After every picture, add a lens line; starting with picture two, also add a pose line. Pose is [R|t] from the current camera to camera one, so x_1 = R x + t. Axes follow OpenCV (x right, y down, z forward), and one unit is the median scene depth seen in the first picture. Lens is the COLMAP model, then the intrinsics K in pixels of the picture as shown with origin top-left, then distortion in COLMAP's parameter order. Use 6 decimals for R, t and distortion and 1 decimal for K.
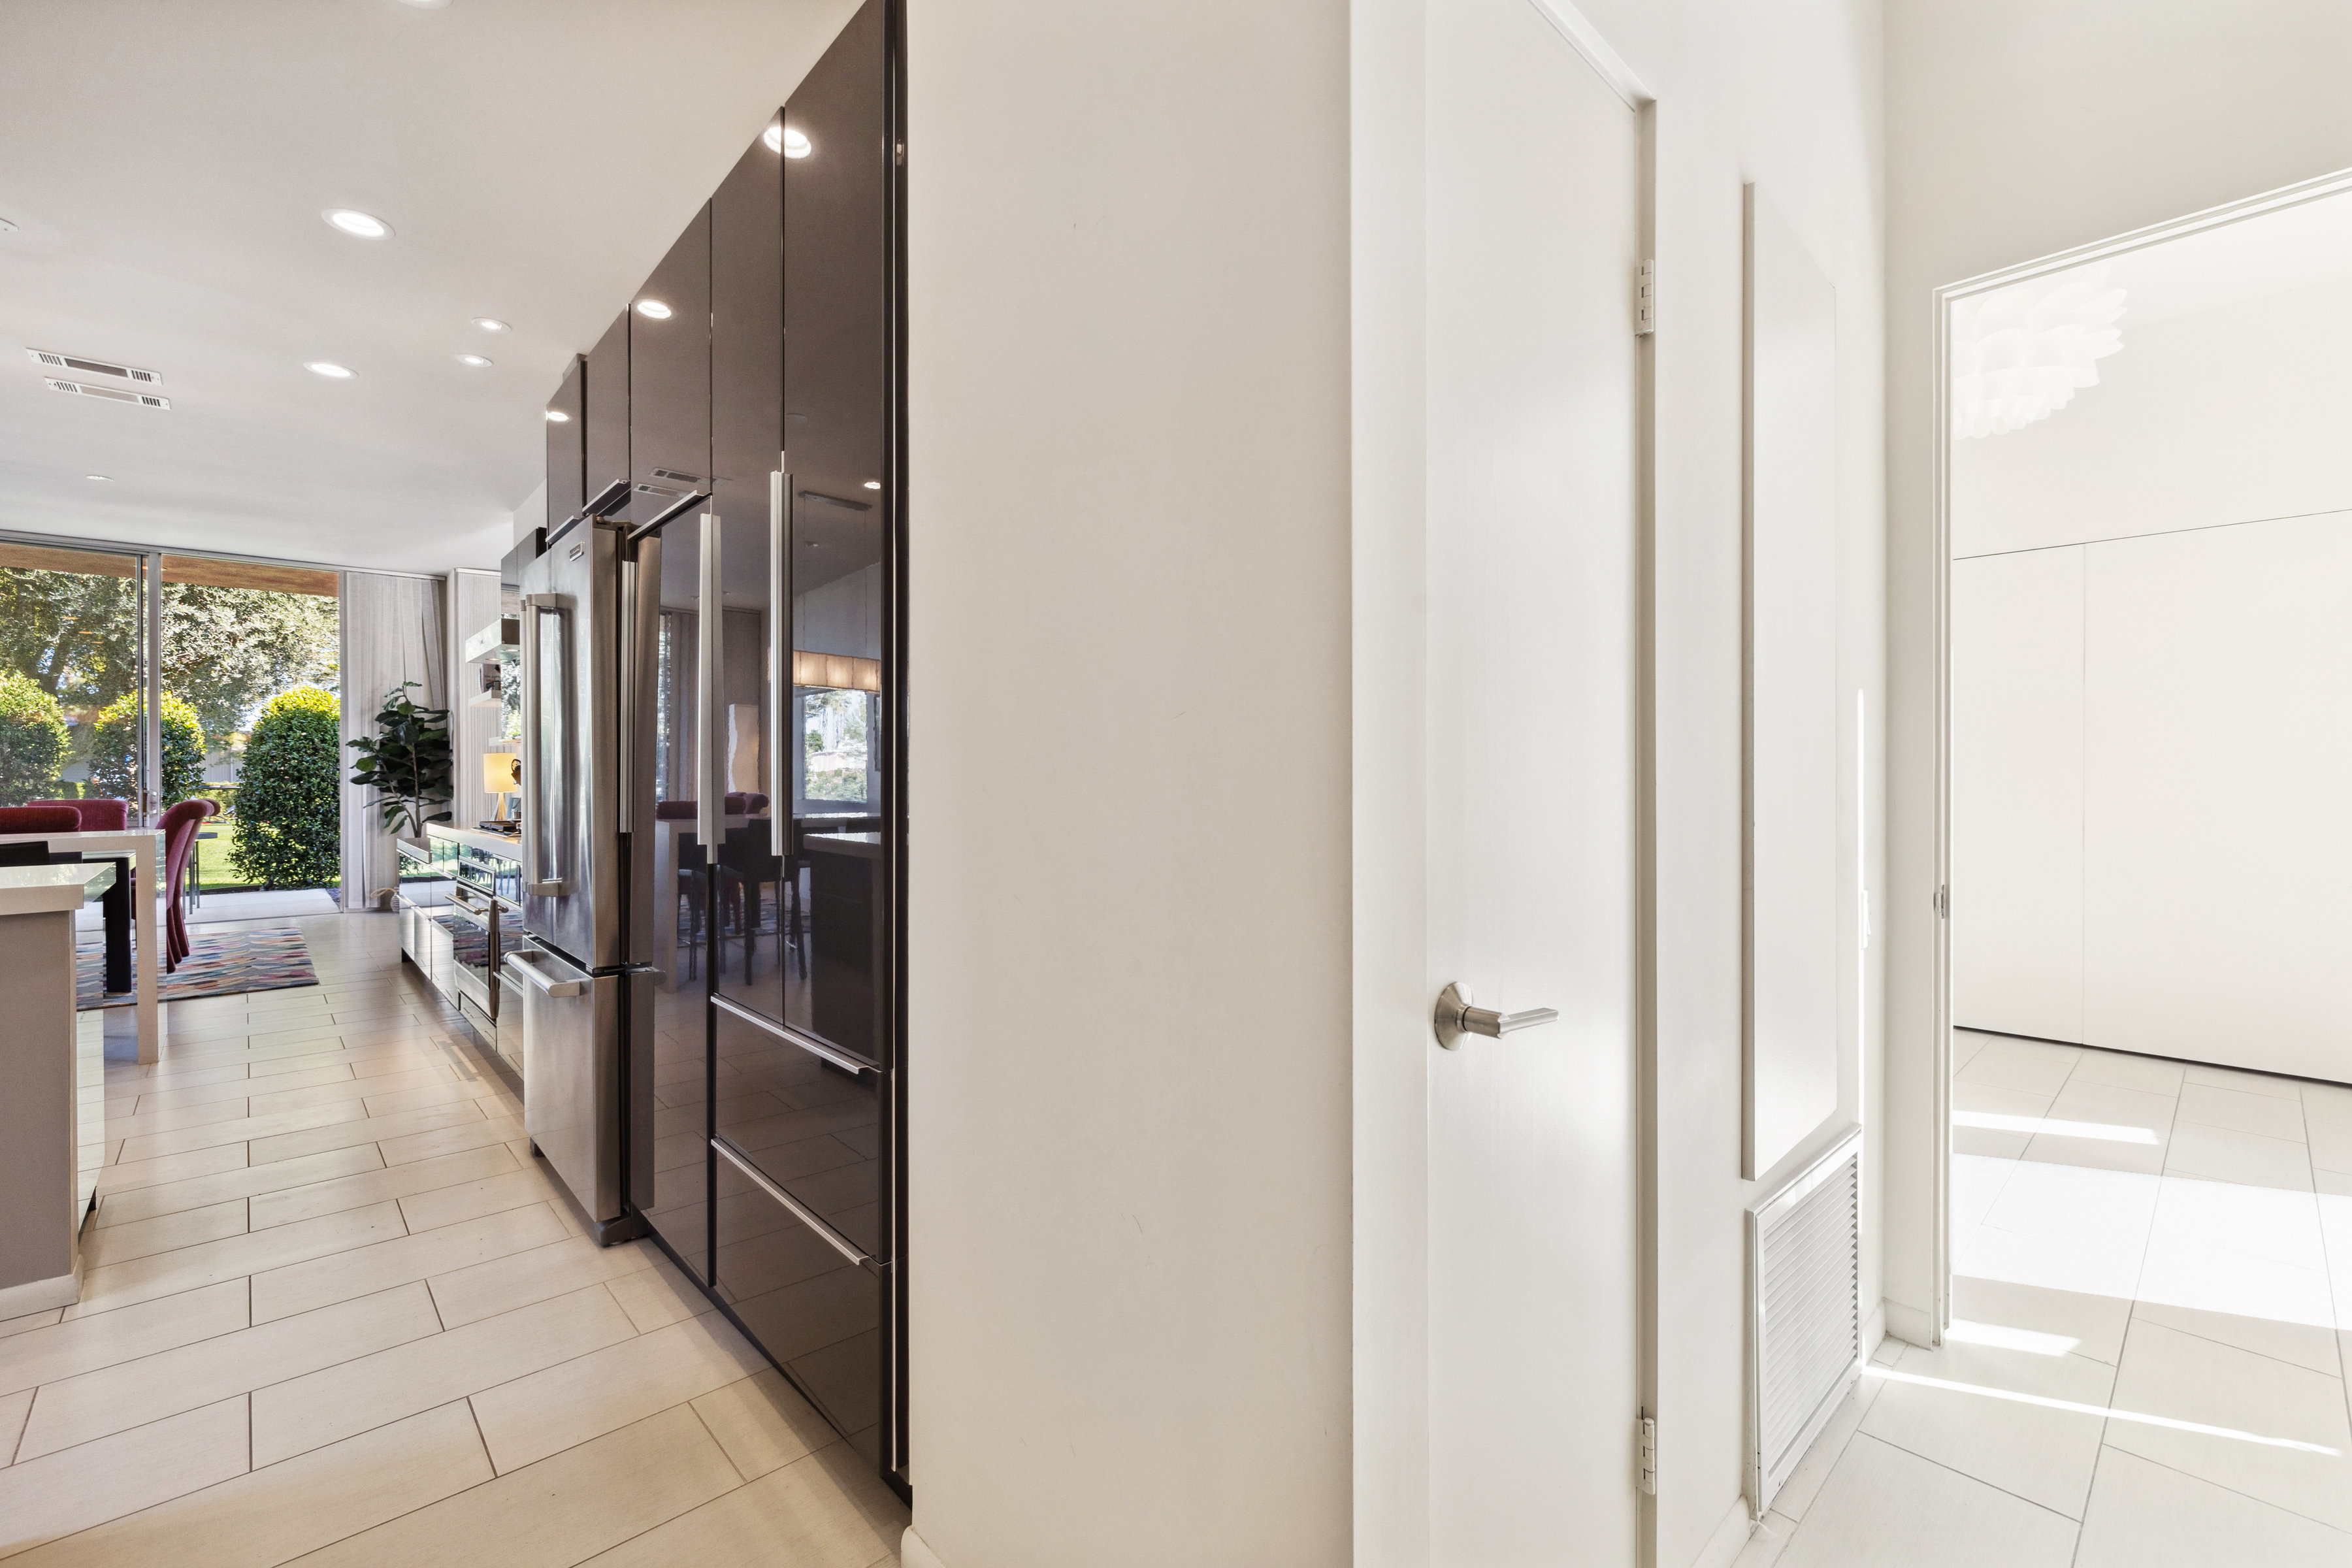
lens RADIAL K [[1003.5, 0, 1178.4], [0, 1003.5, 781.1], [0, 0, 1]] dist [0.001784, -0.000964]
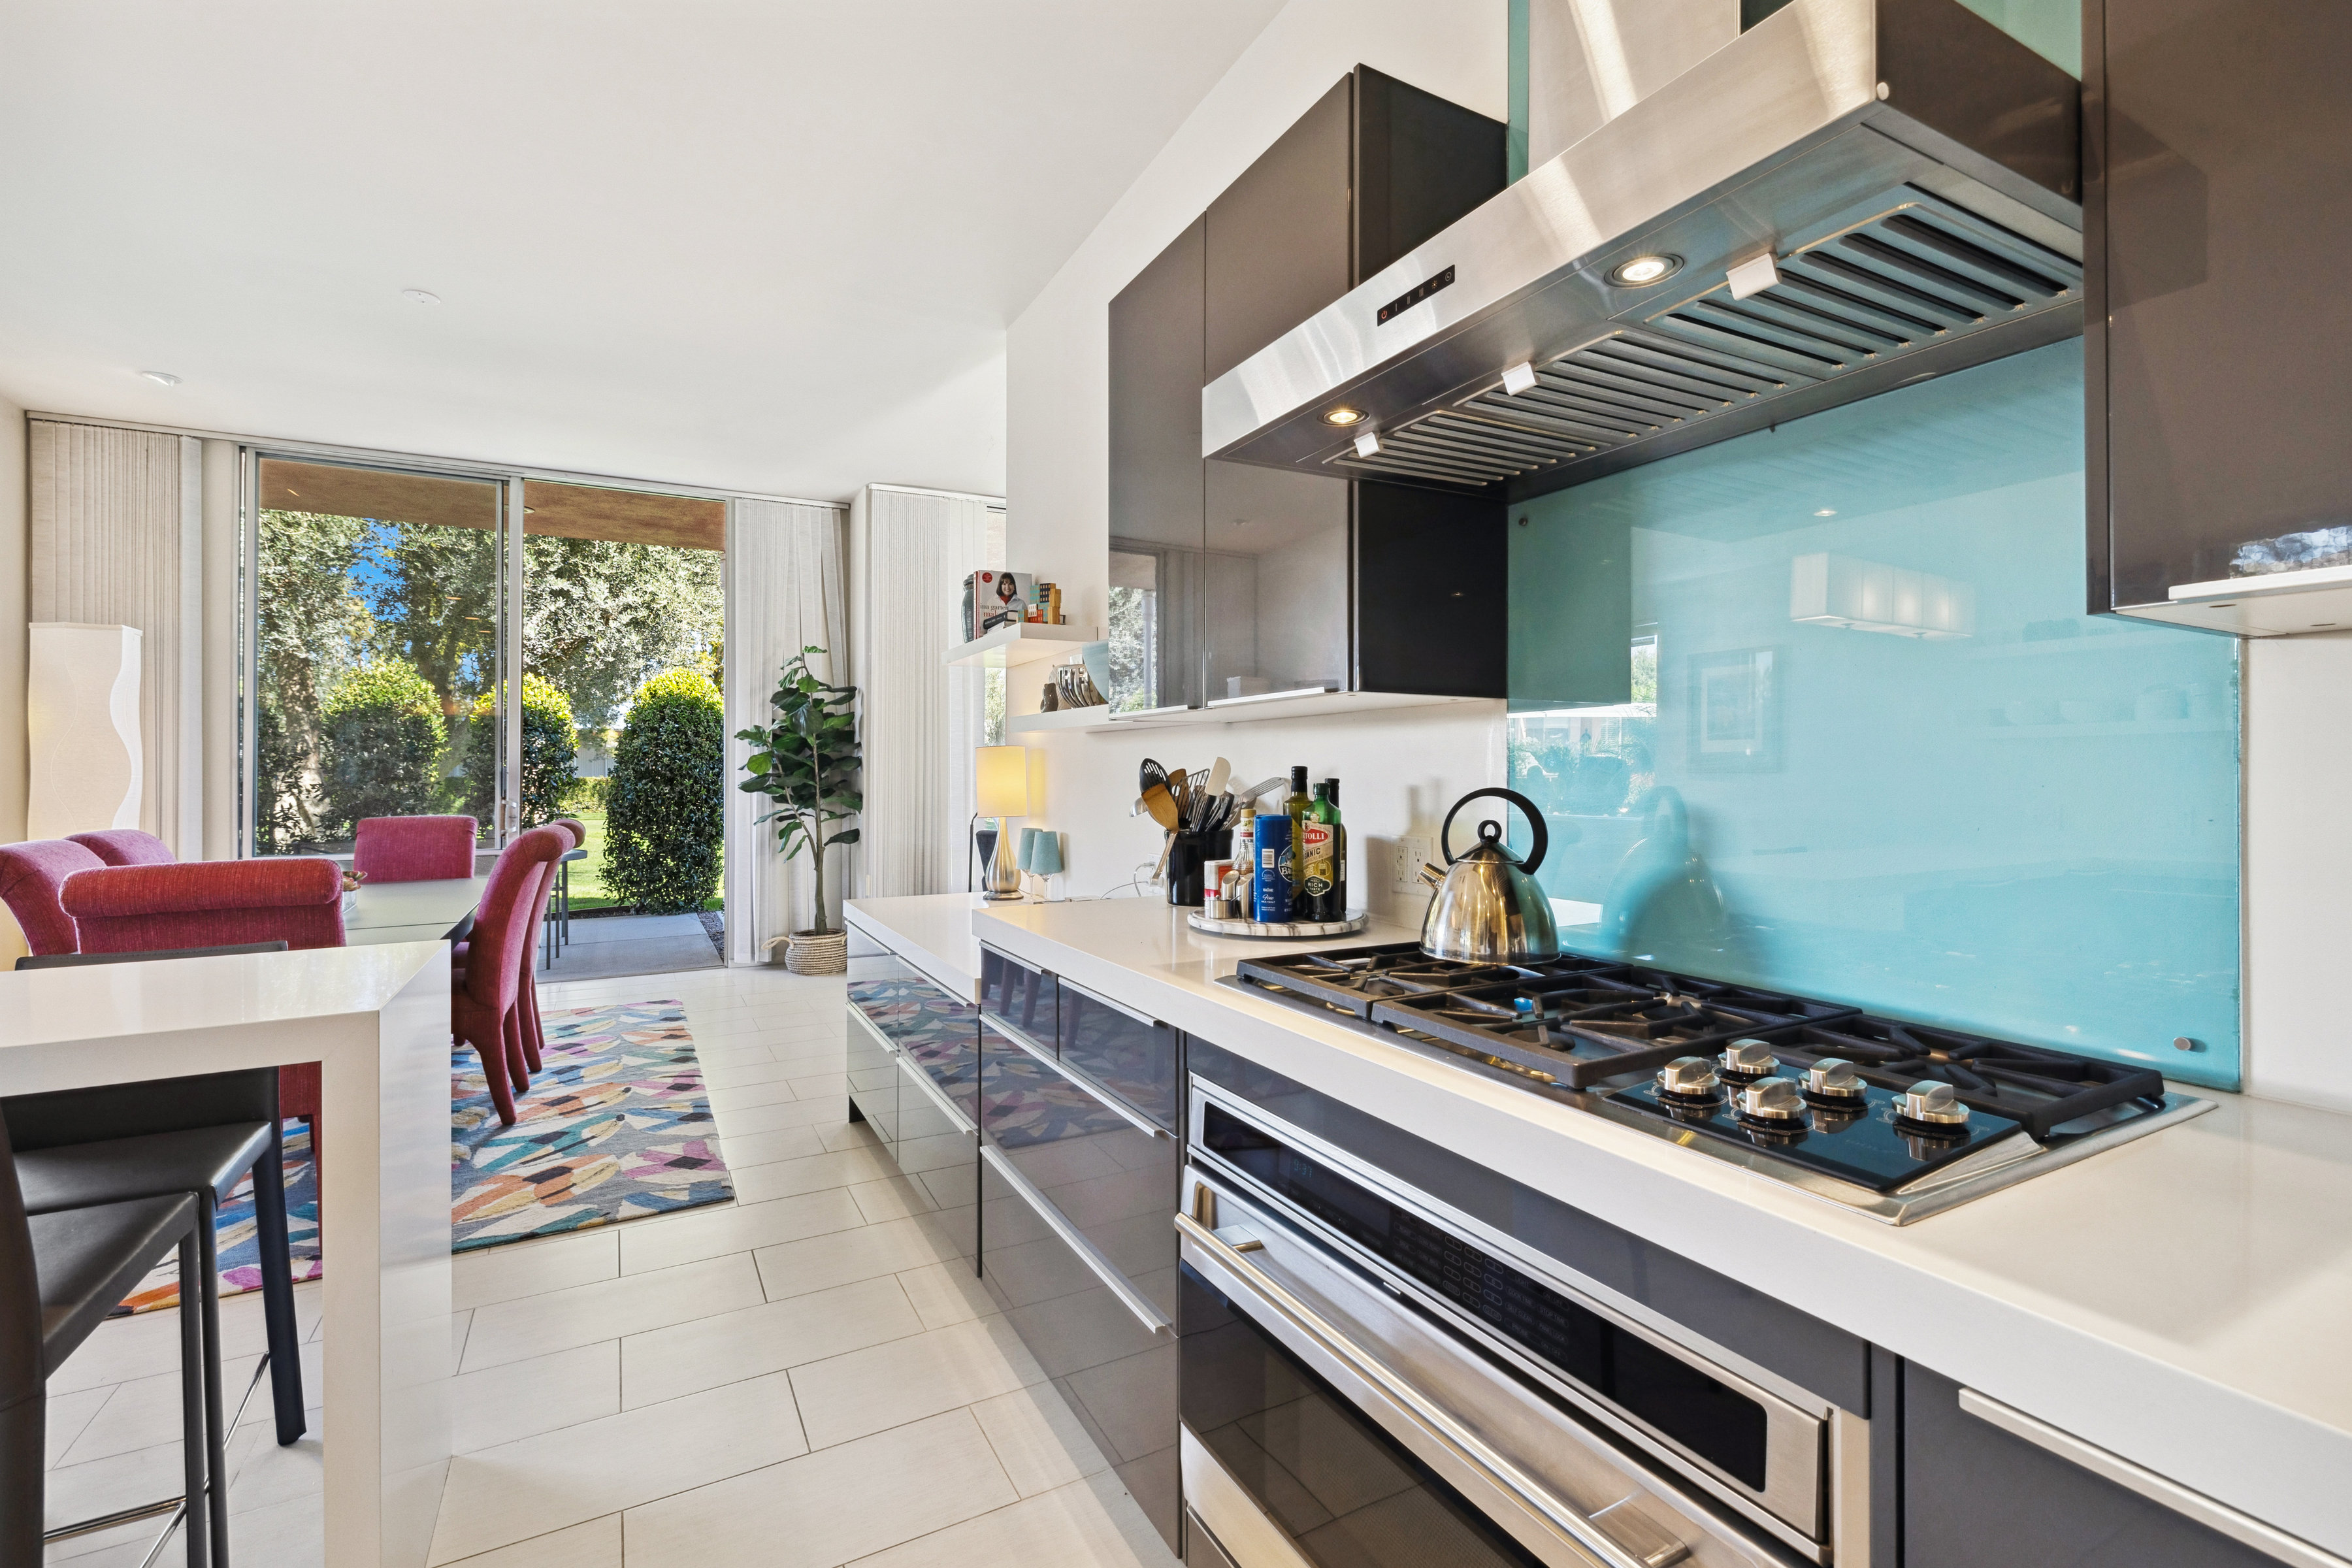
lens RADIAL K [[1003.5, 0, 1155.7], [0, 1003.5, 765.1], [0, 0, 1]] dist [0.001784, -0.000964]
pose [[0.967532, -0.000764, -0.252746, -0.286509], [-0.001683, 0.999954, -0.009468, -0.007633], [0.252741, 0.009586, 0.967486, 0.307409]]
